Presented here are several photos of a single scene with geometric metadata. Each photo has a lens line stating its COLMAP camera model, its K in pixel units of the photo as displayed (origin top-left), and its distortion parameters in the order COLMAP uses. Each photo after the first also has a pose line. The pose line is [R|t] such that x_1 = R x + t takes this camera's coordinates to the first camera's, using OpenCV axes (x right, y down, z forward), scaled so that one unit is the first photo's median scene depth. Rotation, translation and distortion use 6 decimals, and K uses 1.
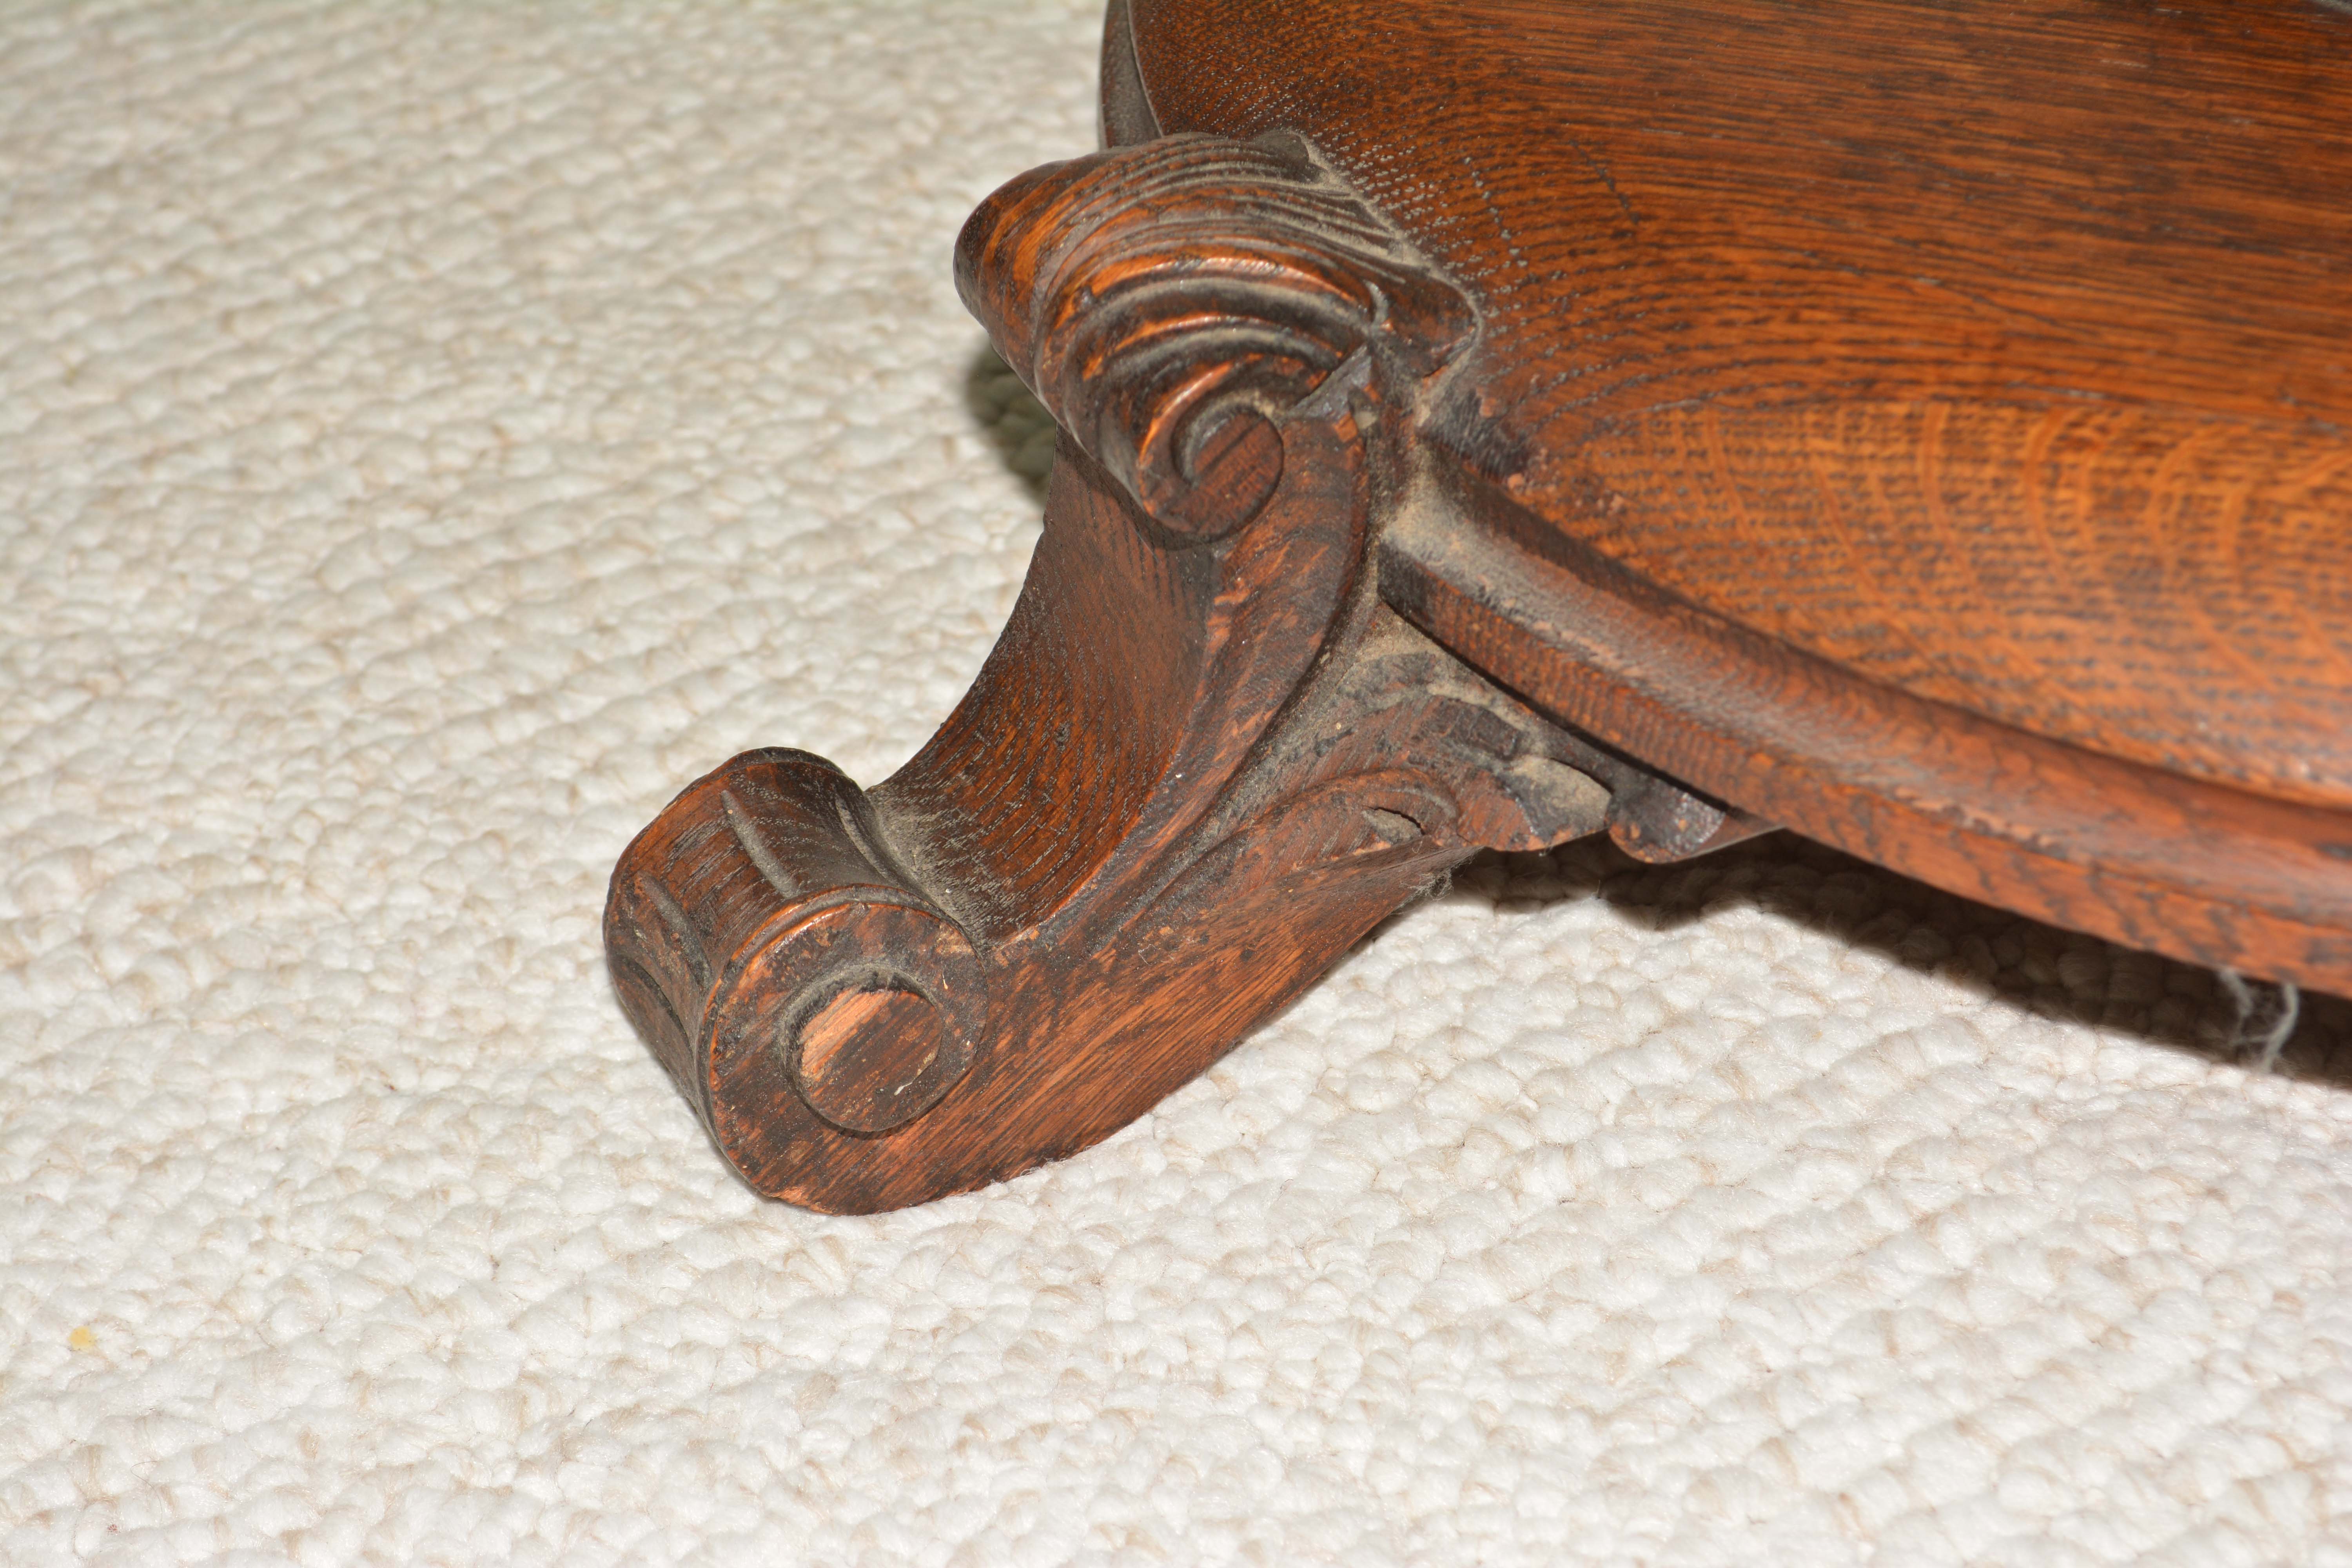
lens RADIAL K [[5236.1, 0, 1160.8], [0, 5236.1, 801.0], [0, 0, 1]] dist [0.032054, 0.000000]
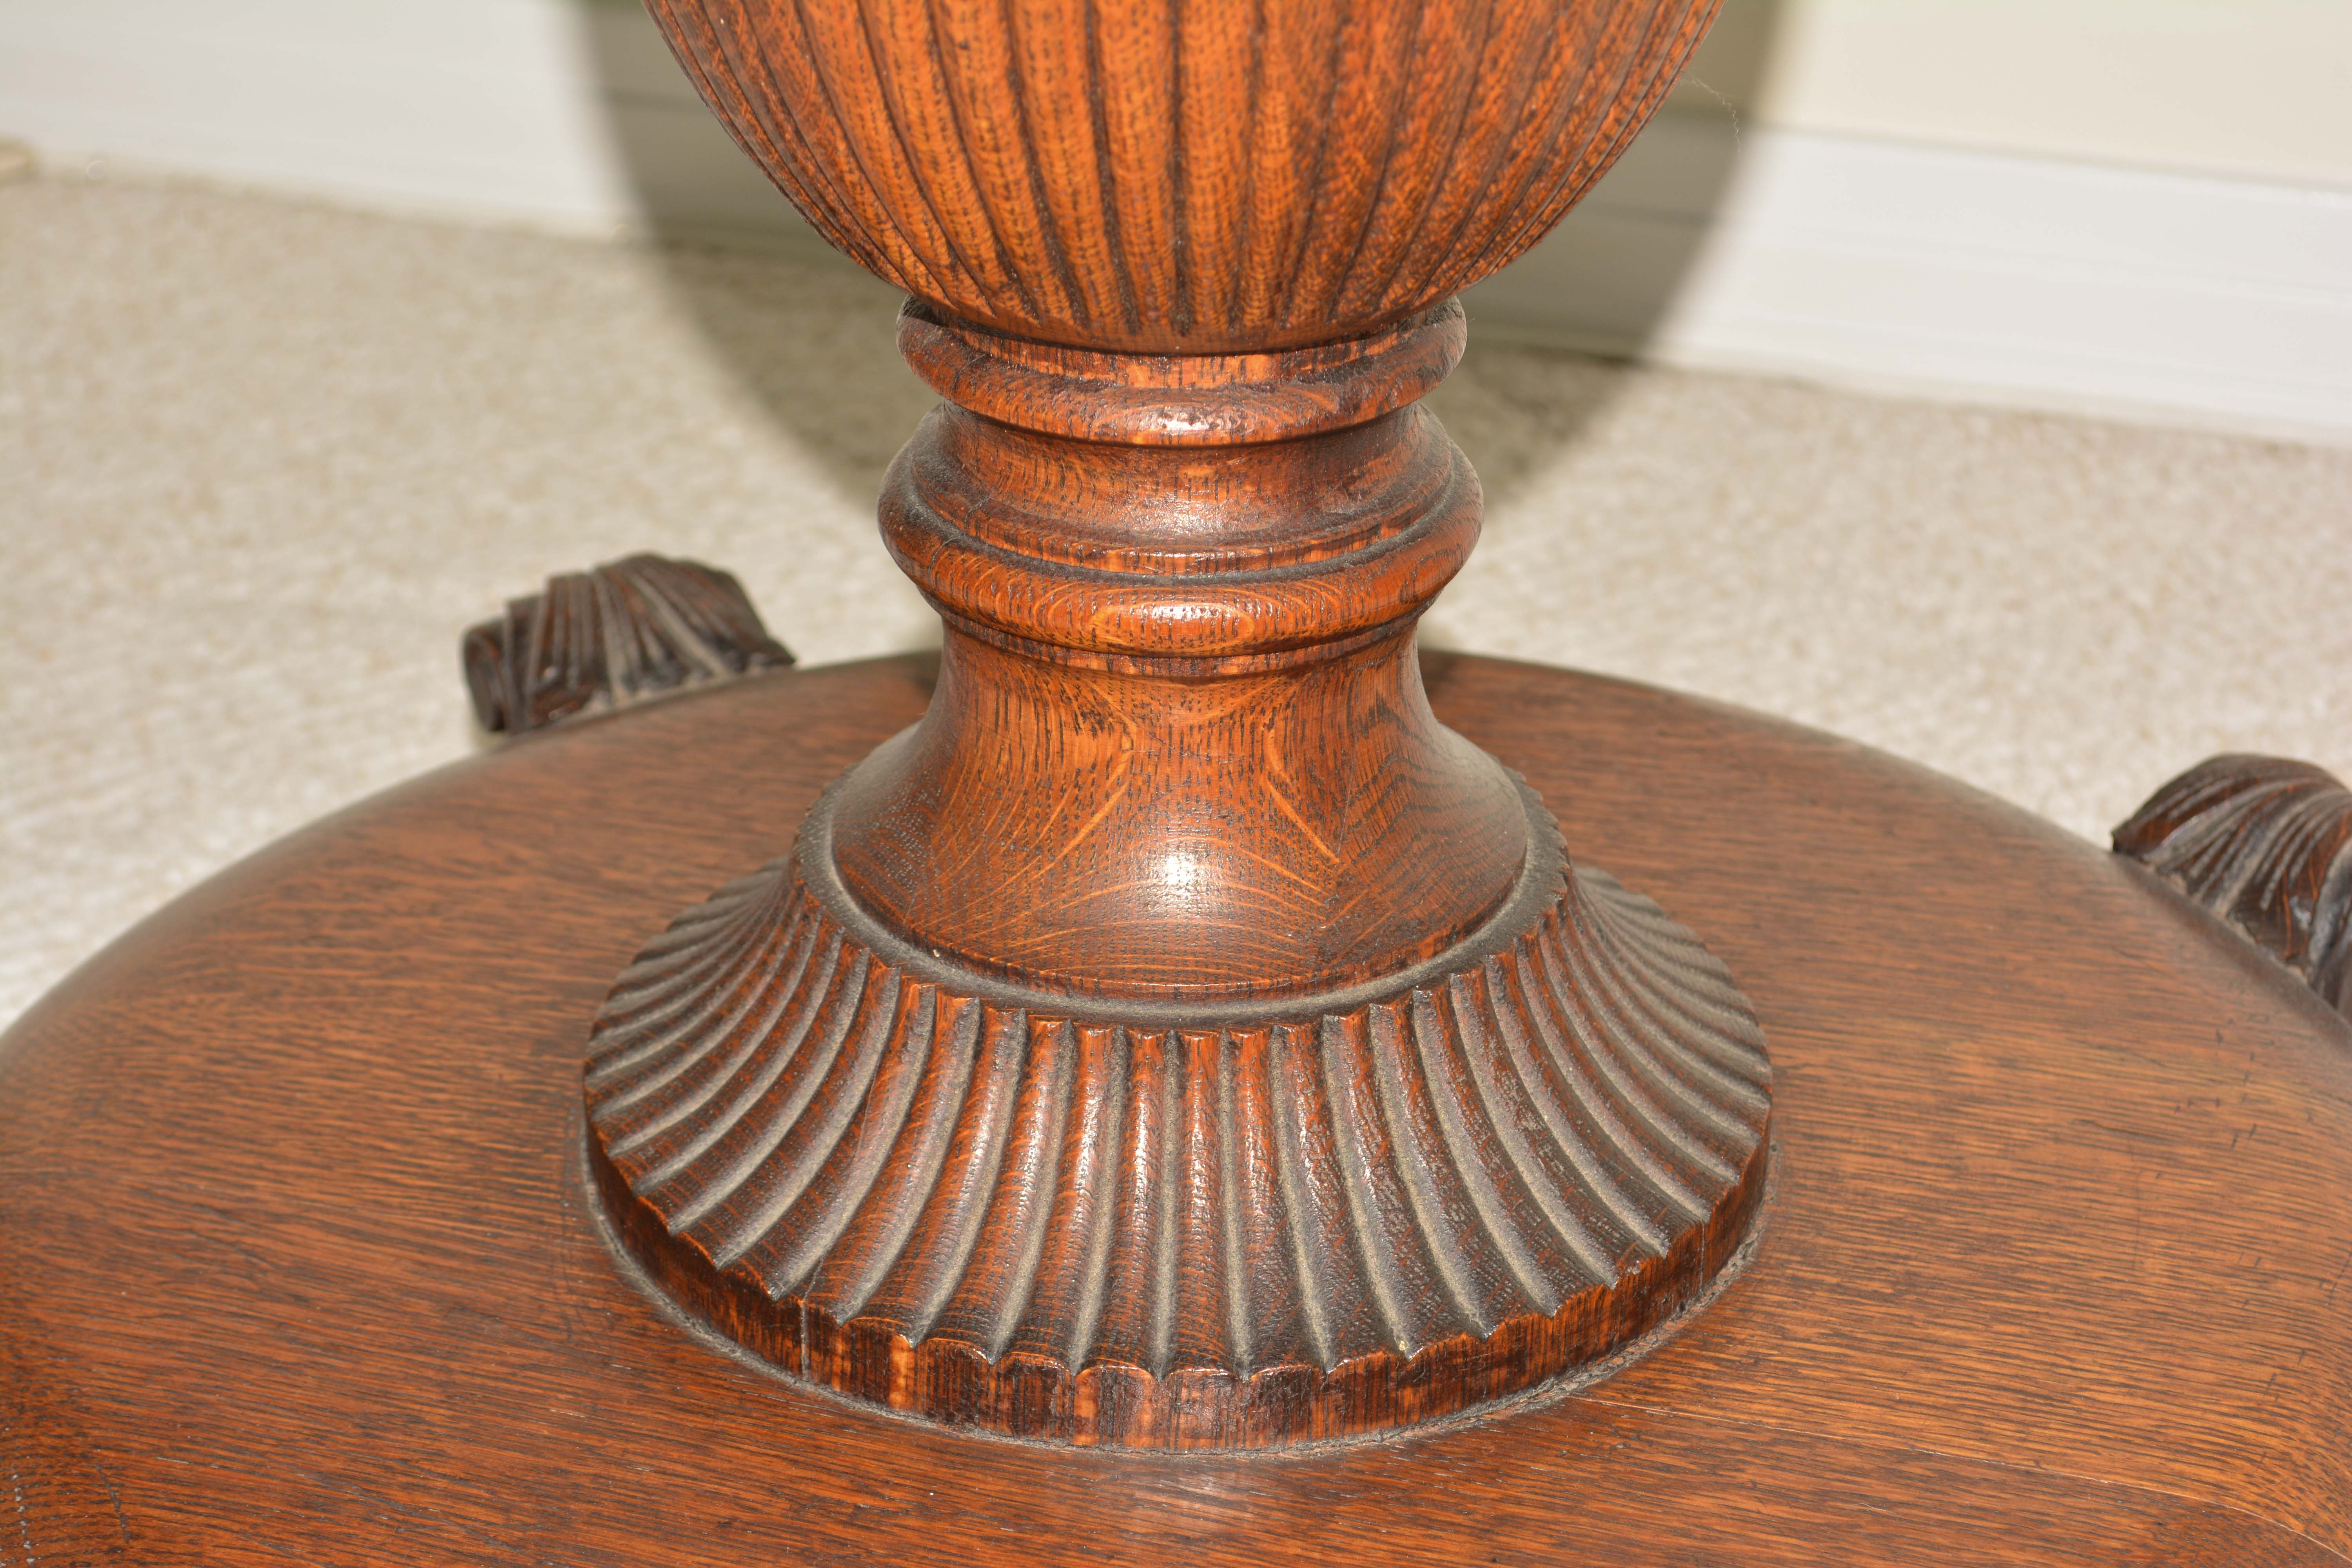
lens RADIAL K [[5236.1, 0, 1167.6], [0, 5236.1, 795.5], [0, 0, 1]] dist [0.032054, 0.000000]
pose [[0.997070, 0.037853, 0.066471, 0.236433], [-0.024450, 0.981102, -0.191938, -0.051827], [-0.072481, 0.189751, 0.979153, -0.221271]]
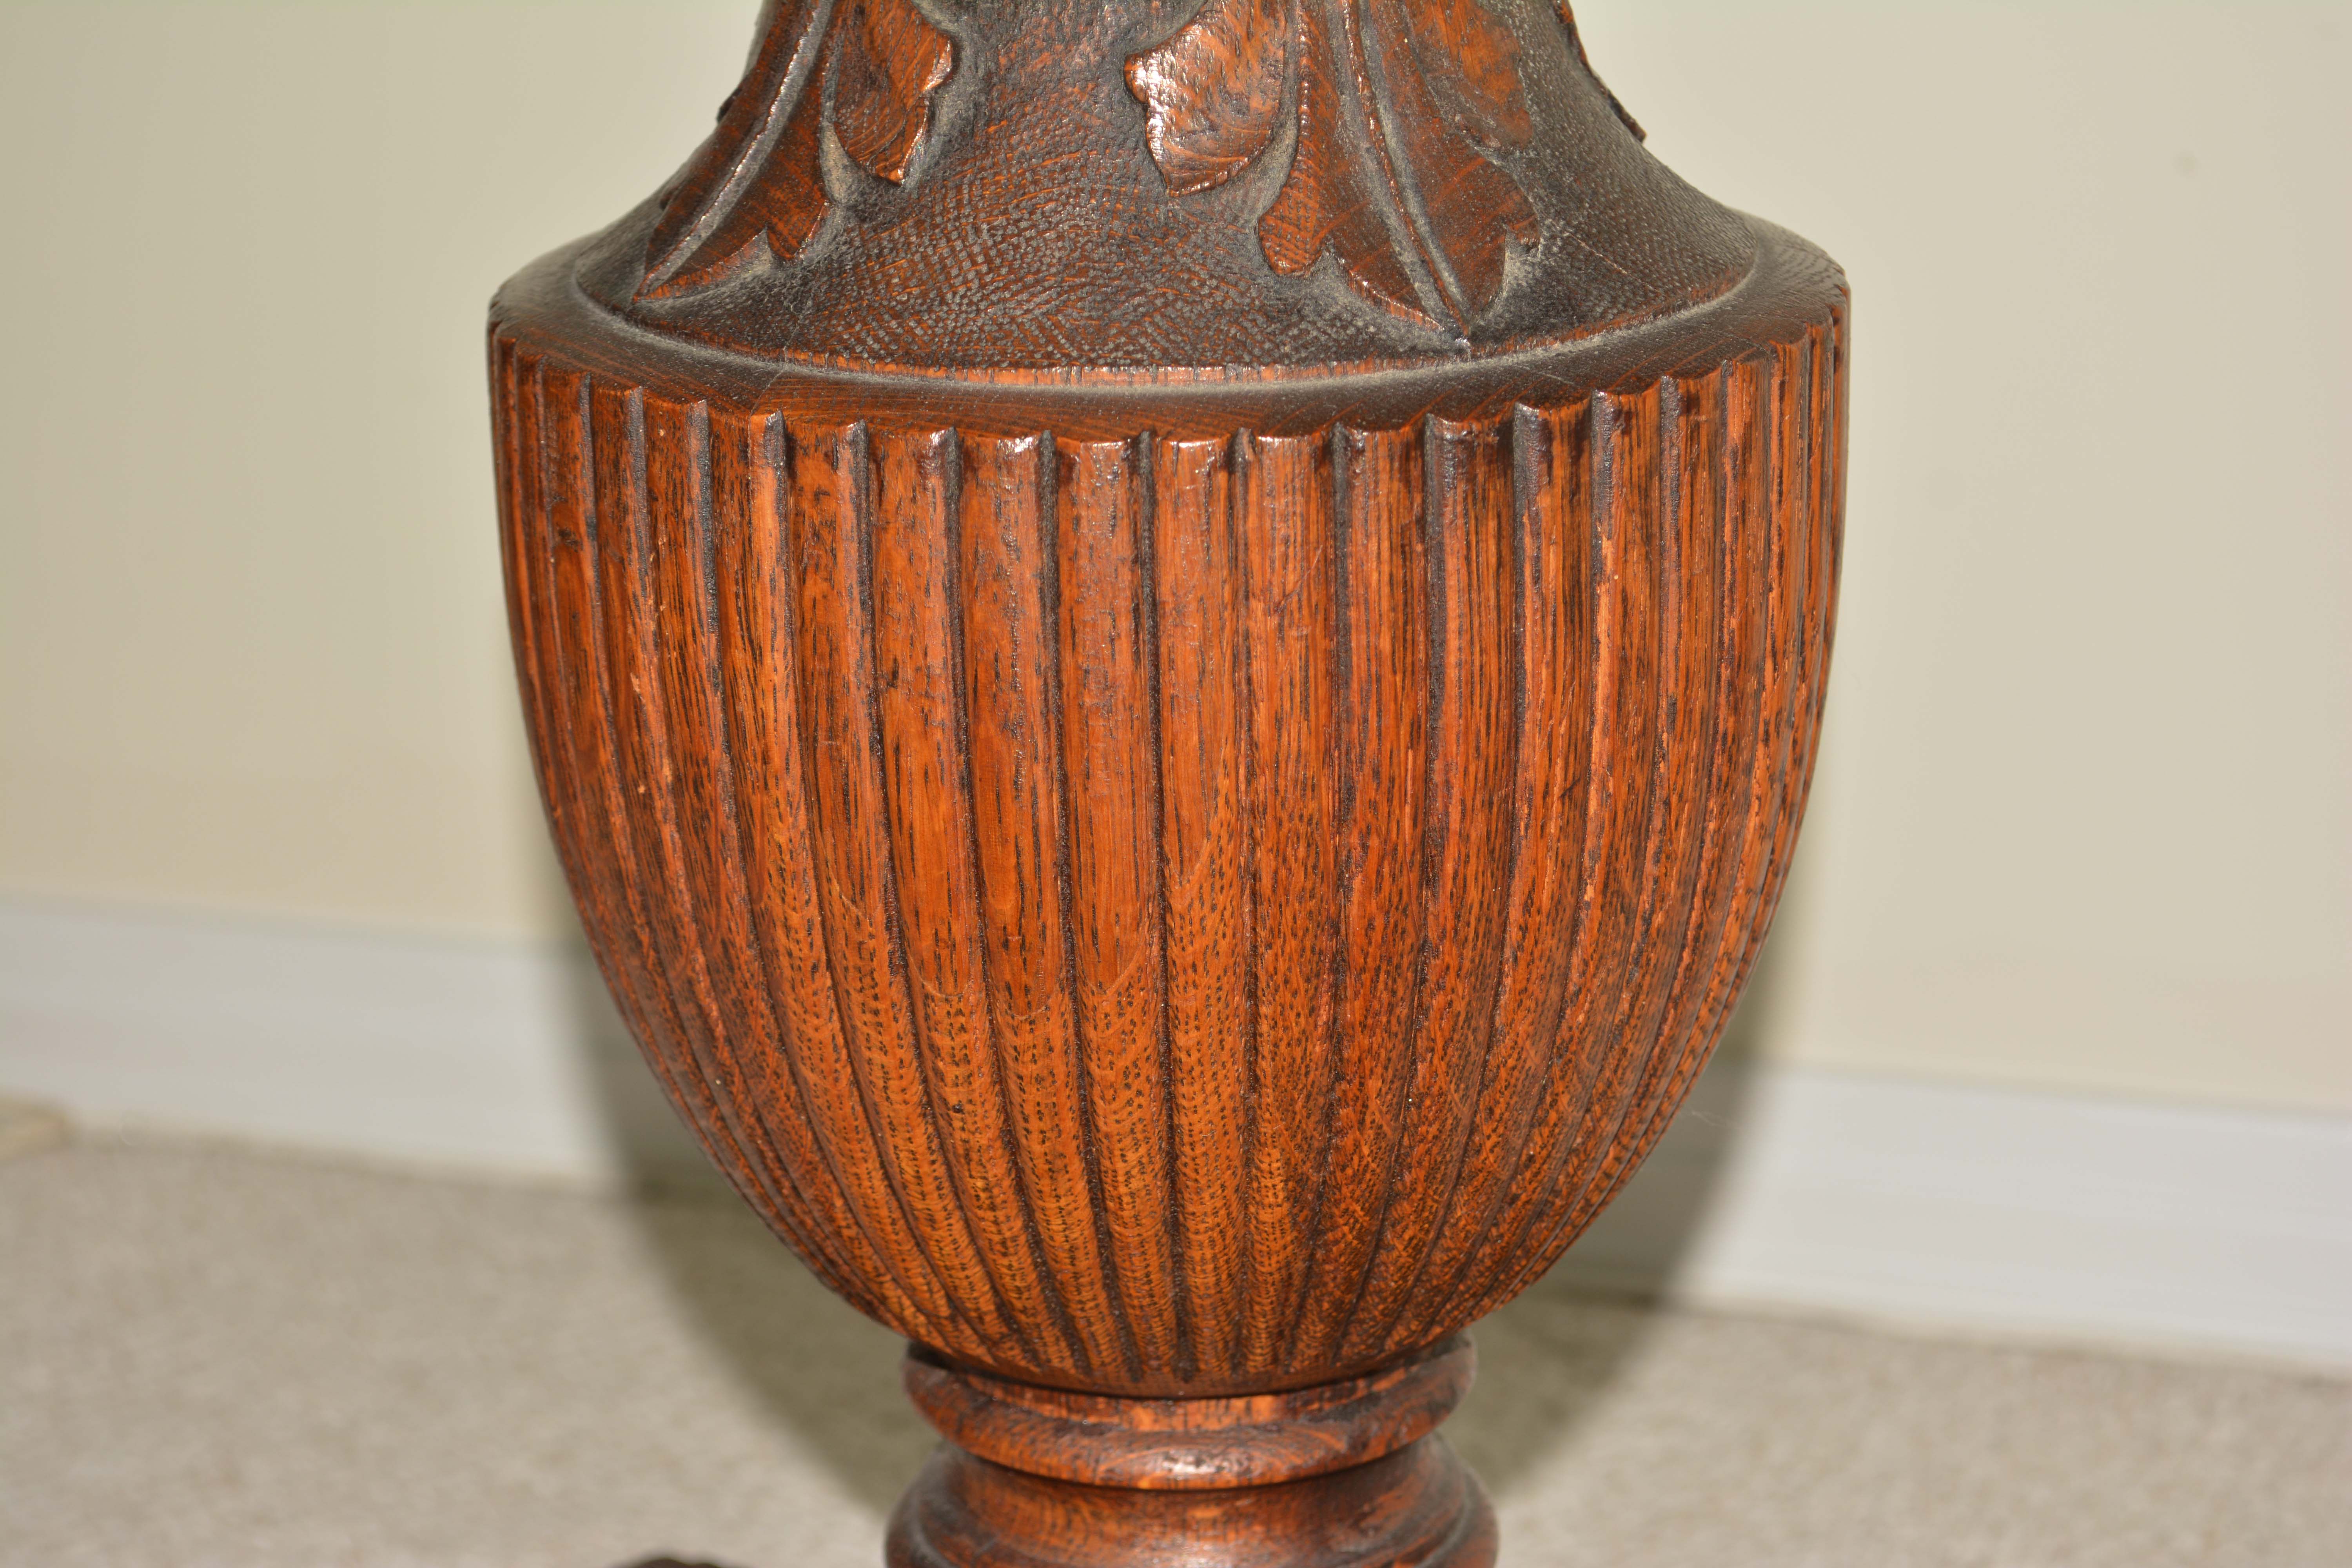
lens RADIAL K [[5236.1, 0, 1162.9], [0, 5236.1, 829.9], [0, 0, 1]] dist [0.032054, 0.000000]
pose [[0.998387, 0.027725, 0.049551, 0.247550], [-0.009109, 0.939591, -0.342177, -0.094477], [-0.056045, 0.341174, 0.938328, -0.224097]]
